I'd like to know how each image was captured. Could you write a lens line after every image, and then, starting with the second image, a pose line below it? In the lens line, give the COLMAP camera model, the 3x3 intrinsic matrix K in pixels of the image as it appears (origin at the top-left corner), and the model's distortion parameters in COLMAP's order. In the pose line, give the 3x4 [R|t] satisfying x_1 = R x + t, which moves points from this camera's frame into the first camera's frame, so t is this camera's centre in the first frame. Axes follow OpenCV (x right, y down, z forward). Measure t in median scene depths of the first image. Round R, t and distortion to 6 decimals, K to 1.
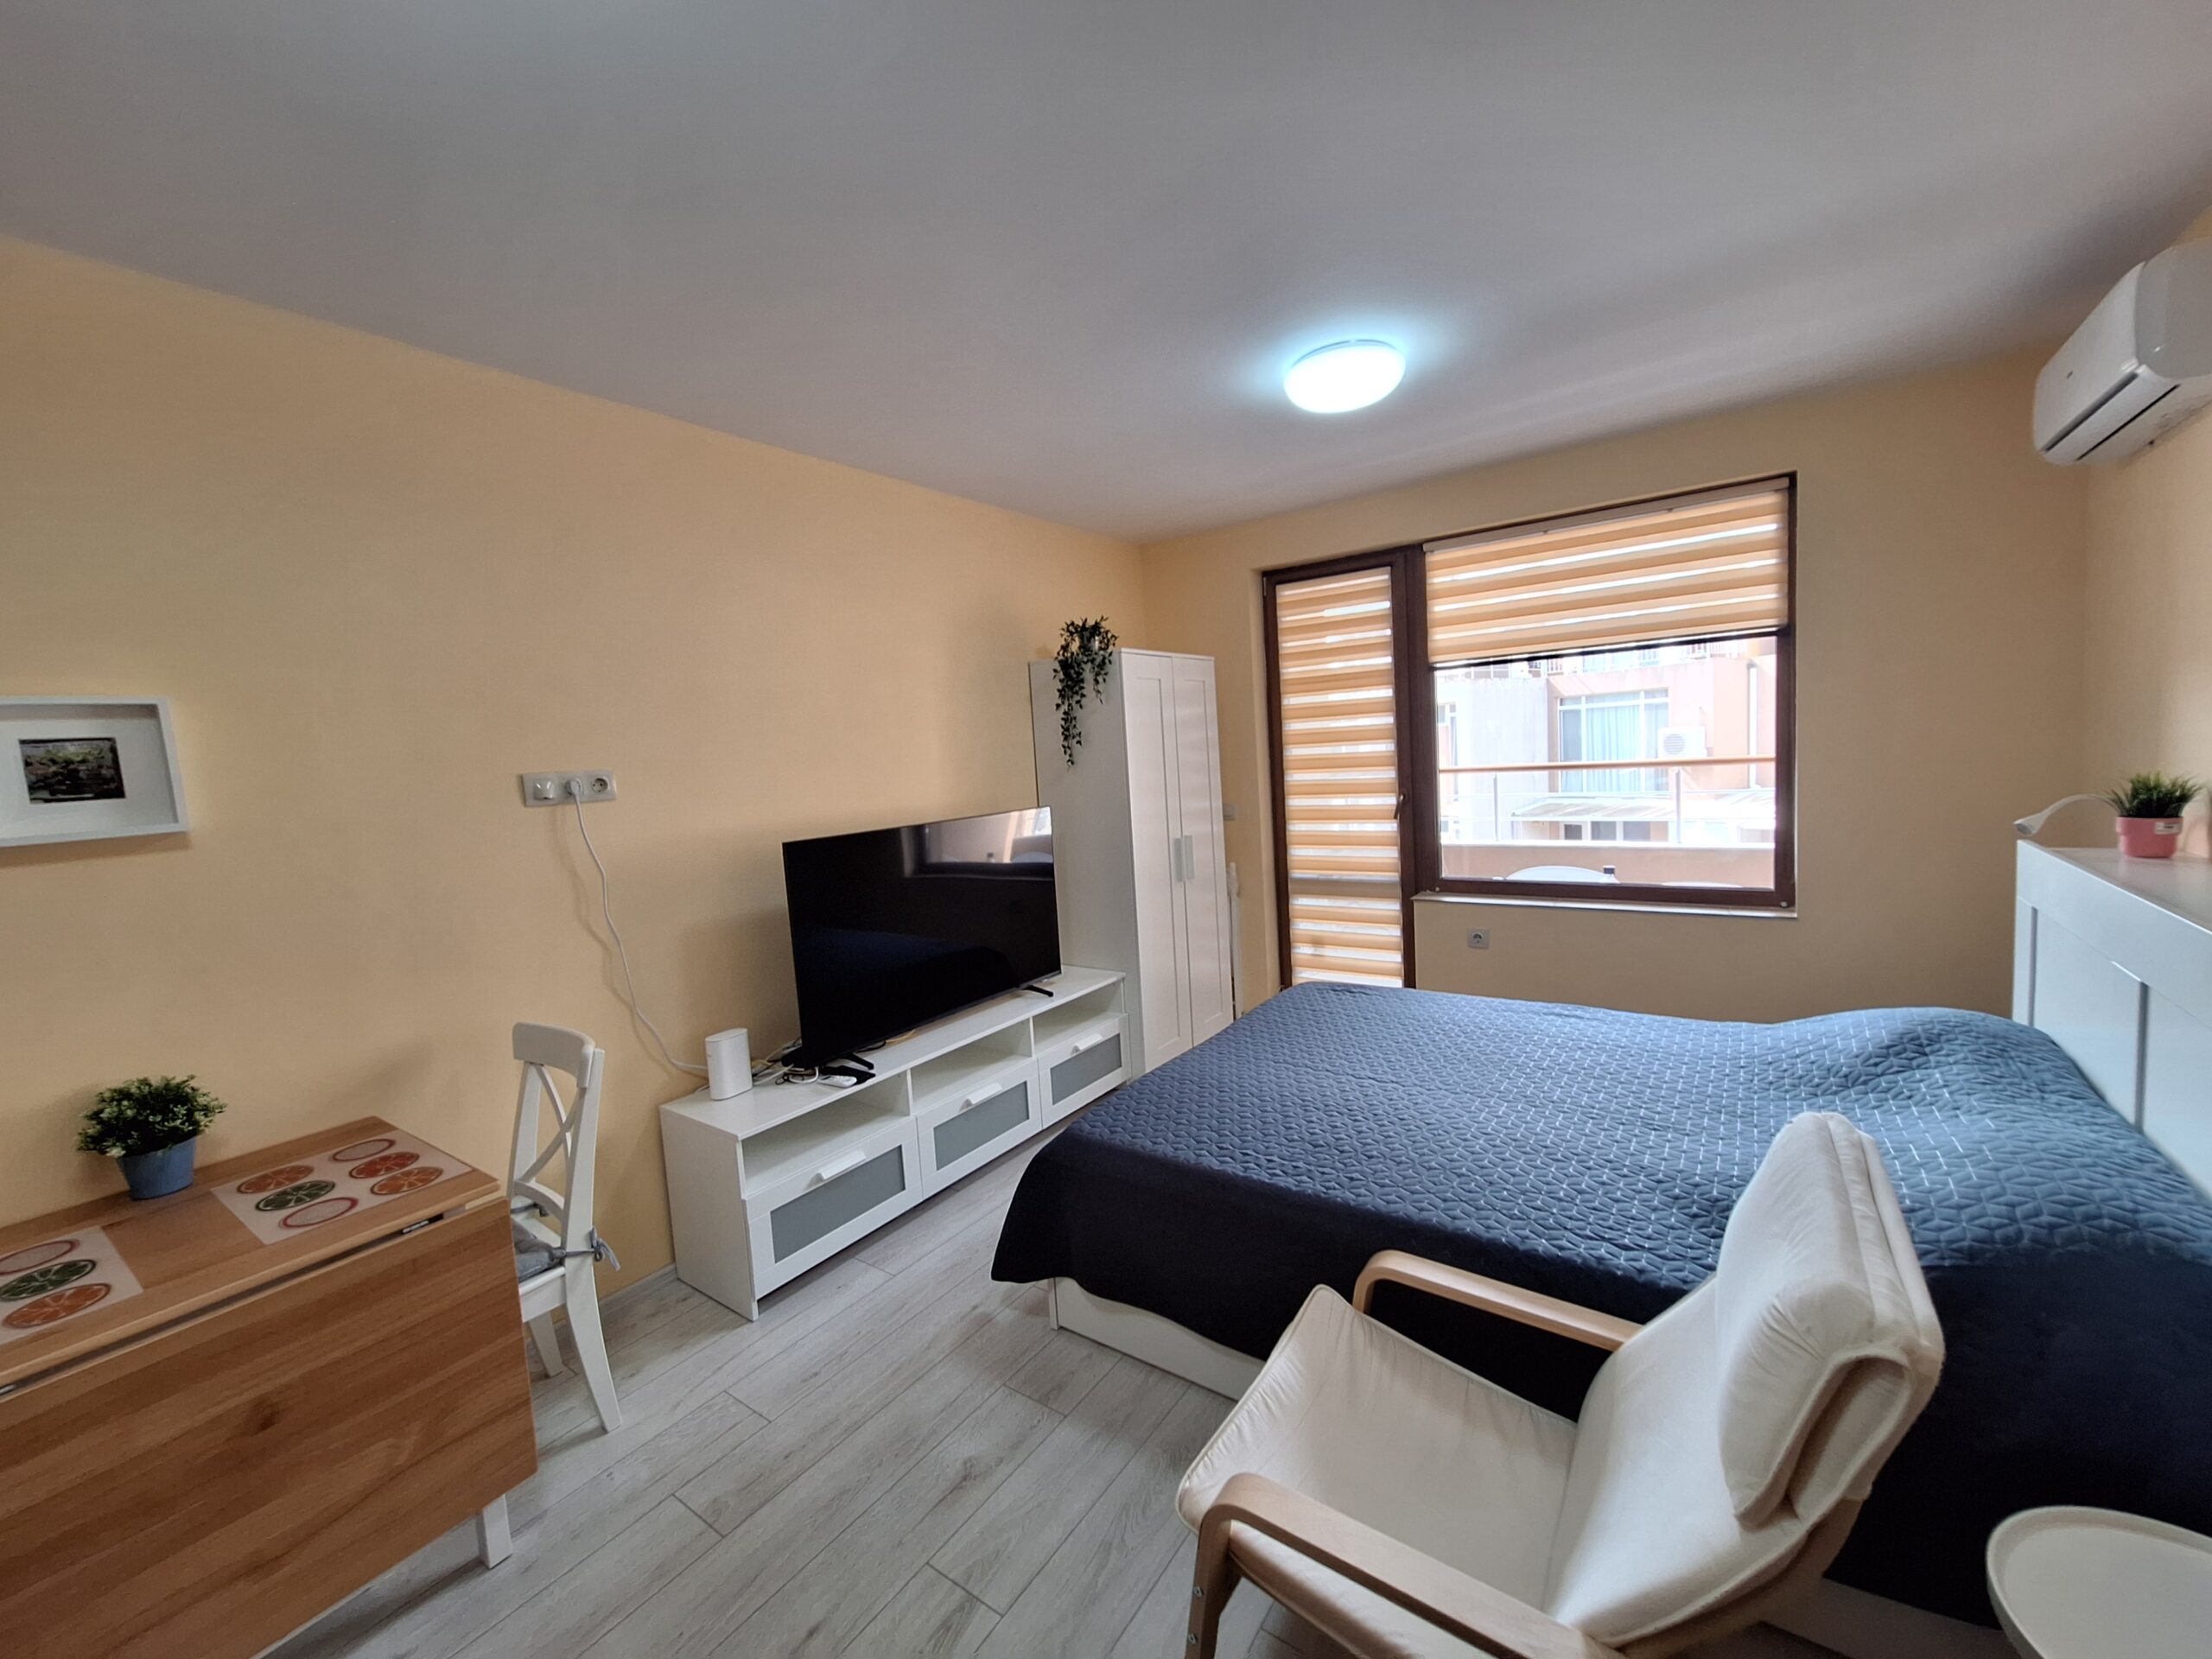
lens RADIAL K [[876.3, 0, 1117.3], [0, 876.3, 830.3], [0, 0, 1]] dist [-0.003100, 0.001221]
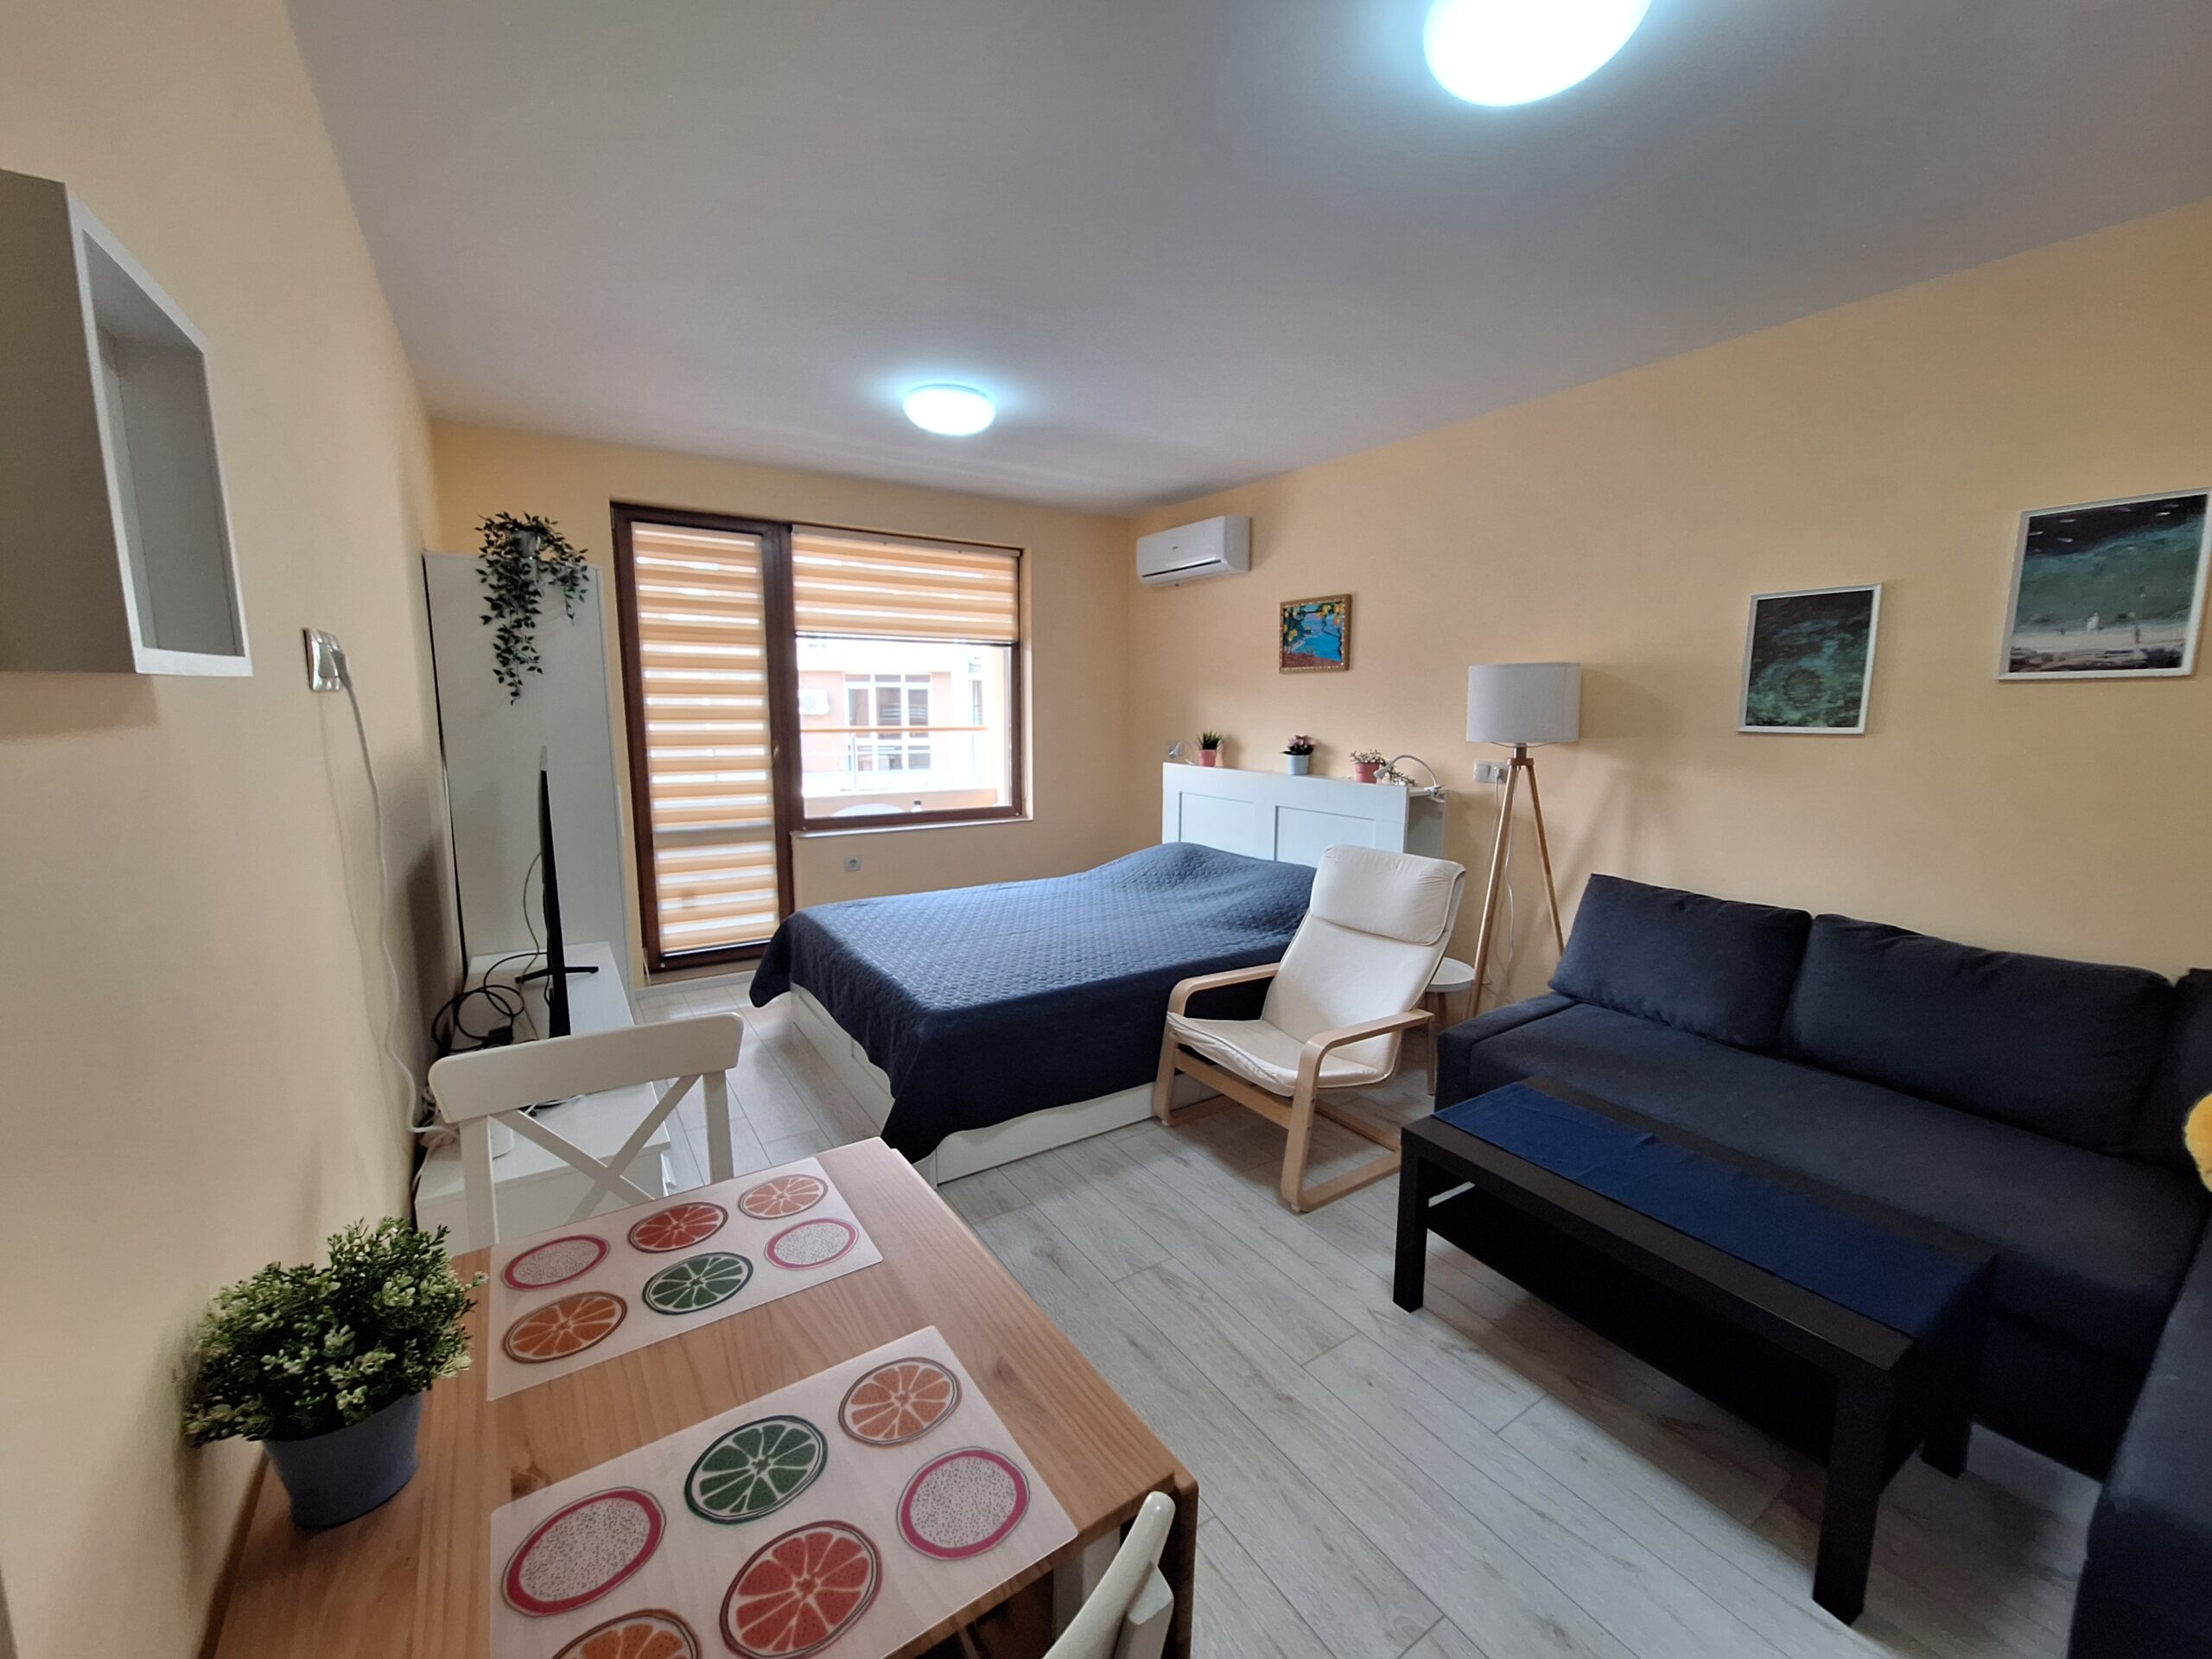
lens RADIAL K [[876.3, 0, 1122.2], [0, 876.3, 832.4], [0, 0, 1]] dist [-0.003100, 0.001221]
pose [[0.352879, -0.071335, 0.932946, -0.631629], [0.056092, 0.996909, 0.055009, 0.036425], [-0.933986, 0.032919, 0.355789, 0.220284]]
